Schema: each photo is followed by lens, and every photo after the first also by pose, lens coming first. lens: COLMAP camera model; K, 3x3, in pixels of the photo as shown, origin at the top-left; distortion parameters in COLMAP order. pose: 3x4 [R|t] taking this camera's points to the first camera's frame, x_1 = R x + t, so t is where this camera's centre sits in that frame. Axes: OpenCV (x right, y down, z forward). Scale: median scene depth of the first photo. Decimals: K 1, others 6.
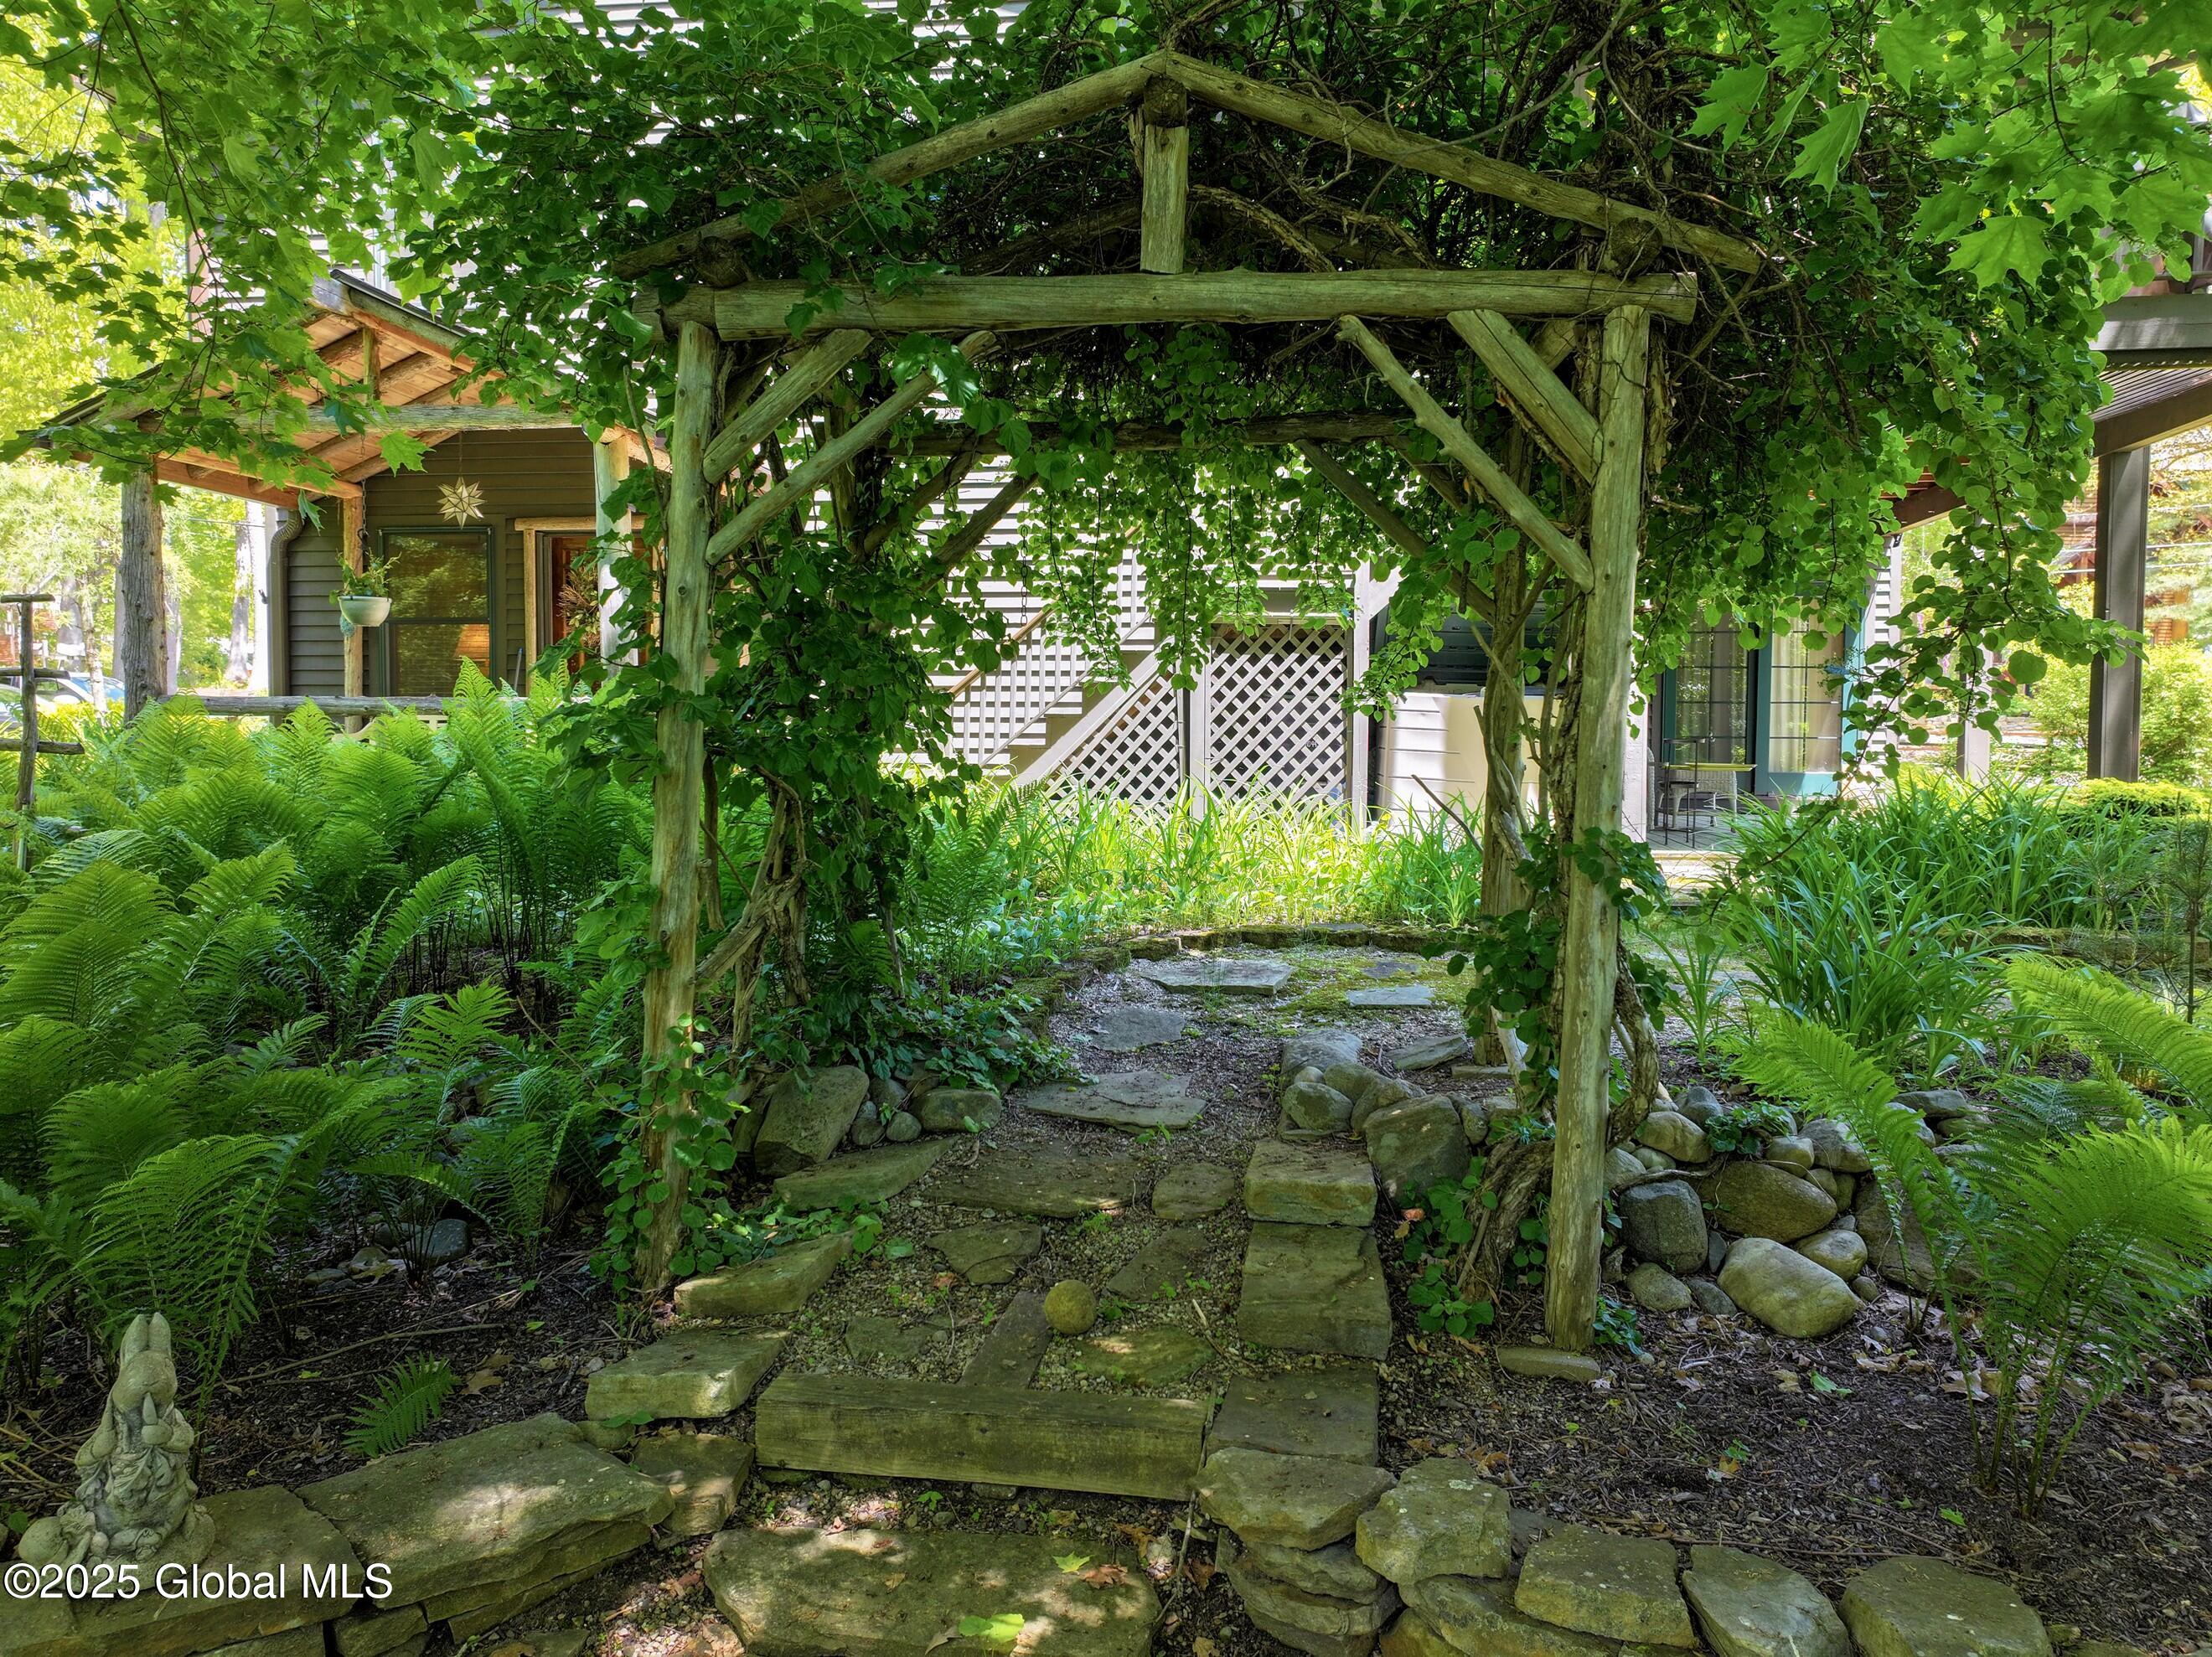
lens RADIAL K [[1562.0, 0, 1104.6], [0, 1562.0, 820.8], [0, 0, 1]] dist [-0.000554, 0.019747]
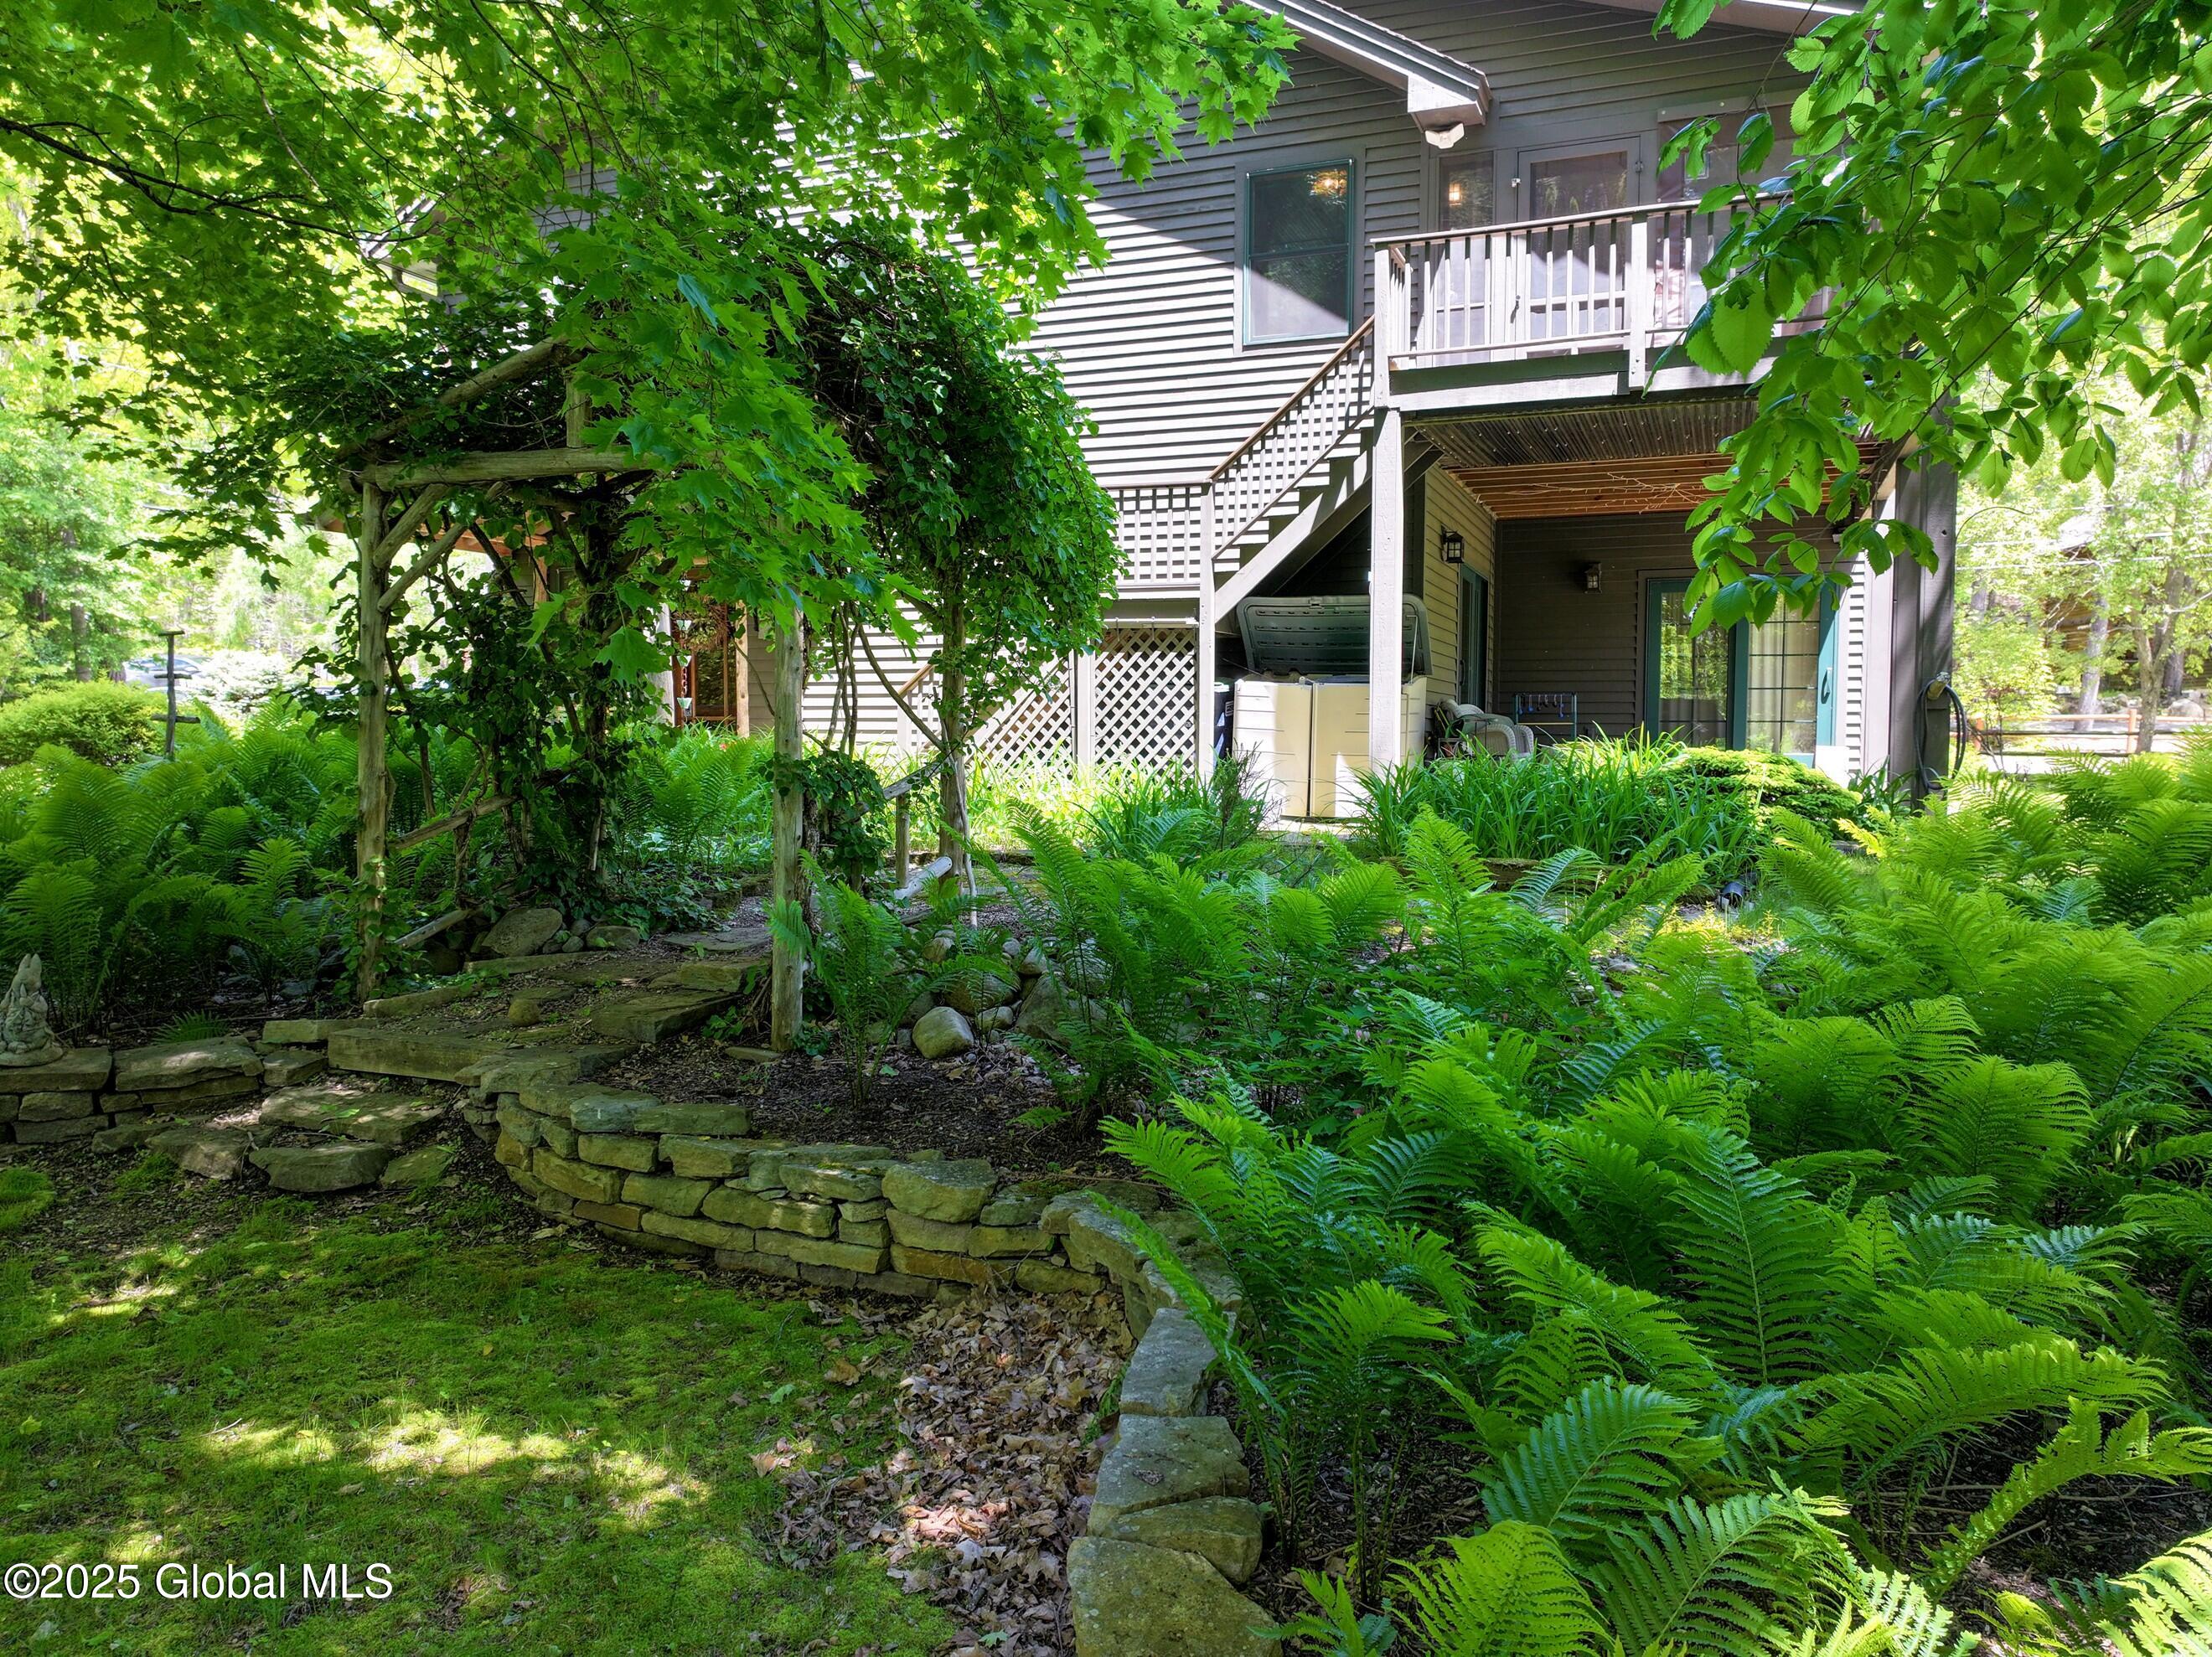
lens RADIAL K [[1562.0, 0, 1107.3], [0, 1562.0, 832.7], [0, 0, 1]] dist [-0.000554, 0.019747]
pose [[0.968568, 0.013217, -0.248399, 0.394252], [-0.011281, 0.999894, 0.009215, 0.026958], [0.248495, -0.006123, 0.968614, -0.219192]]
